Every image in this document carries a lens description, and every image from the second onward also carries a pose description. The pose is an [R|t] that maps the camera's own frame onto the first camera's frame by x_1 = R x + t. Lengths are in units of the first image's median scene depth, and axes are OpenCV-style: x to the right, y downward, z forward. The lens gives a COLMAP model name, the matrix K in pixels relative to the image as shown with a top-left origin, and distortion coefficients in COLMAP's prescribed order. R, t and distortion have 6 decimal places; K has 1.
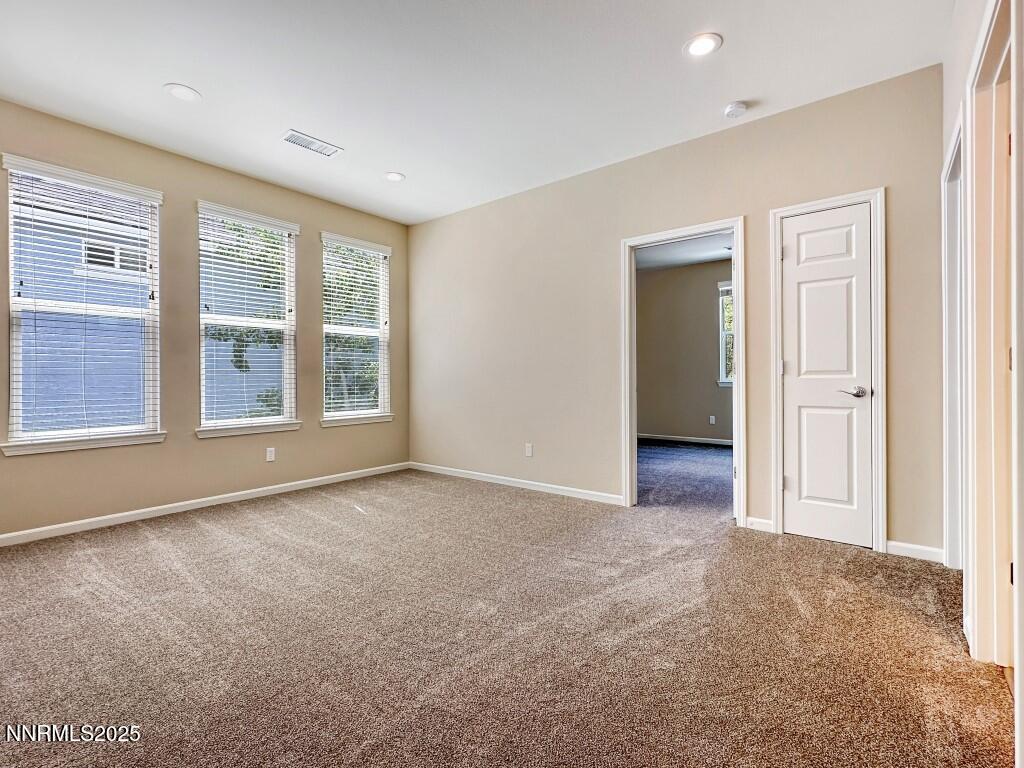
lens RADIAL K [[475.1, 0, 511.8], [0, 475.1, 380.4], [0, 0, 1]] dist [0.000656, 0.000069]
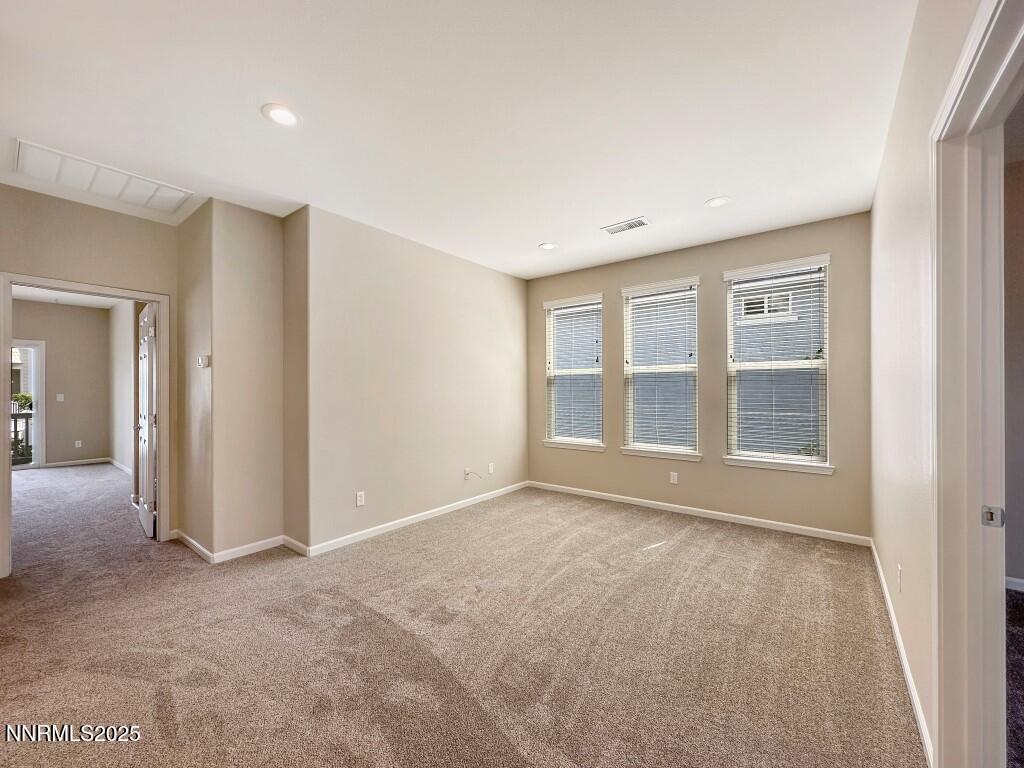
lens RADIAL K [[413.4, 0, 510.5], [0, 413.4, 387.1], [0, 0, 1]] dist [-0.000078, -0.000229]
pose [[-0.001764, 0.003708, -0.999992, 0.453573], [-0.002930, 0.999989, 0.003713, -0.064607], [0.999994, 0.002937, -0.001753, 0.506296]]
